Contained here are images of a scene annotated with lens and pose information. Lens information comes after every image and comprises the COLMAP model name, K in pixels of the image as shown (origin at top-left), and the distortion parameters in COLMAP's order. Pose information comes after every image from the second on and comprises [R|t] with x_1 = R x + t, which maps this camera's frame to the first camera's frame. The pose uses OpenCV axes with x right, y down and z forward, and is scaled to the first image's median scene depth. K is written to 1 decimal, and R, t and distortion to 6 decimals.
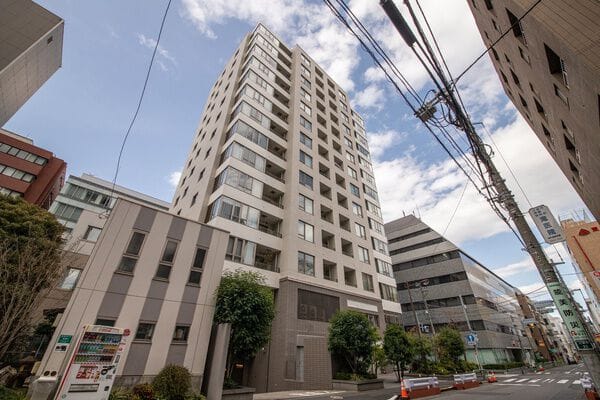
lens RADIAL K [[243.5, 0, 300.0], [0, 243.5, 200.0], [0, 0, 1]] dist [-0.020486, -0.000201]
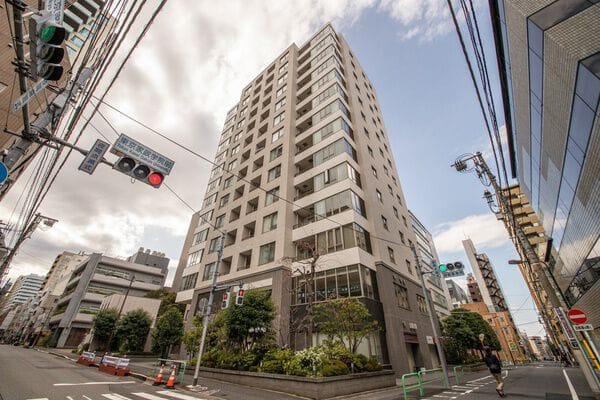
lens RADIAL K [[236.5, 0, 300.0], [0, 236.5, 200.0], [0, 0, 1]] dist [-0.000305, -0.000244]
pose [[0.132966, -0.538097, -0.832329, 1.096387], [0.530507, 0.747997, -0.398828, 0.602688], [0.837187, -0.388526, 0.384922, 0.882667]]
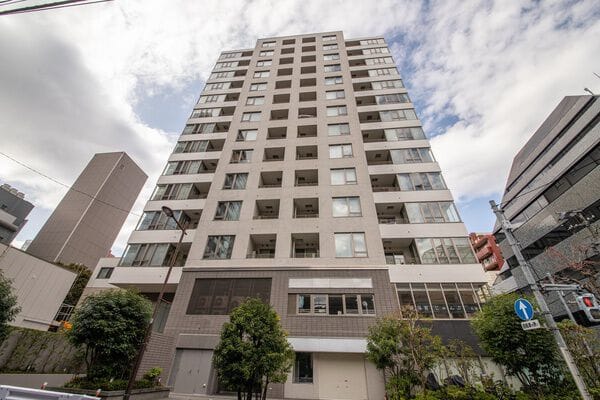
lens RADIAL K [[236.5, 0, 300.0], [0, 236.5, 200.0], [0, 0, 1]] dist [-0.000305, -0.000244]
pose [[0.663540, -0.423540, -0.616707, 0.638848], [0.383954, 0.900269, -0.205173, 0.320973], [0.642101, -0.100647, 0.759984, 0.478652]]
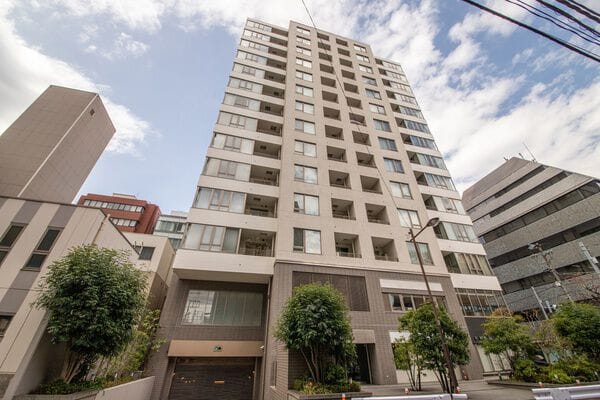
lens RADIAL K [[240.2, 0, 300.0], [0, 240.2, 200.0], [0, 0, 1]] dist [-0.018072, -0.000293]
pose [[0.885427, -0.261575, -0.384184, 0.289555], [0.256148, 0.964365, -0.066252, 0.146741], [0.387823, -0.039747, 0.920877, 0.212805]]
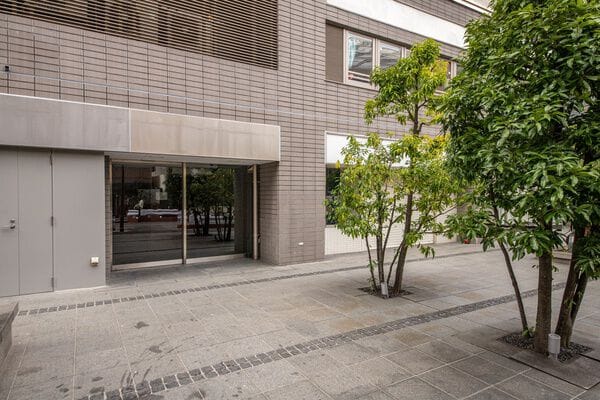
lens RADIAL K [[369.0, 0, 300.0], [0, 369.0, 200.0], [0, 0, 1]] dist [-0.000649, -0.000106]
pose [[0.979879, -0.005677, -0.199513, 0.213949], [0.112065, 0.842816, 0.526406, 0.358110], [0.165164, -0.538173, 0.826493, 0.538262]]
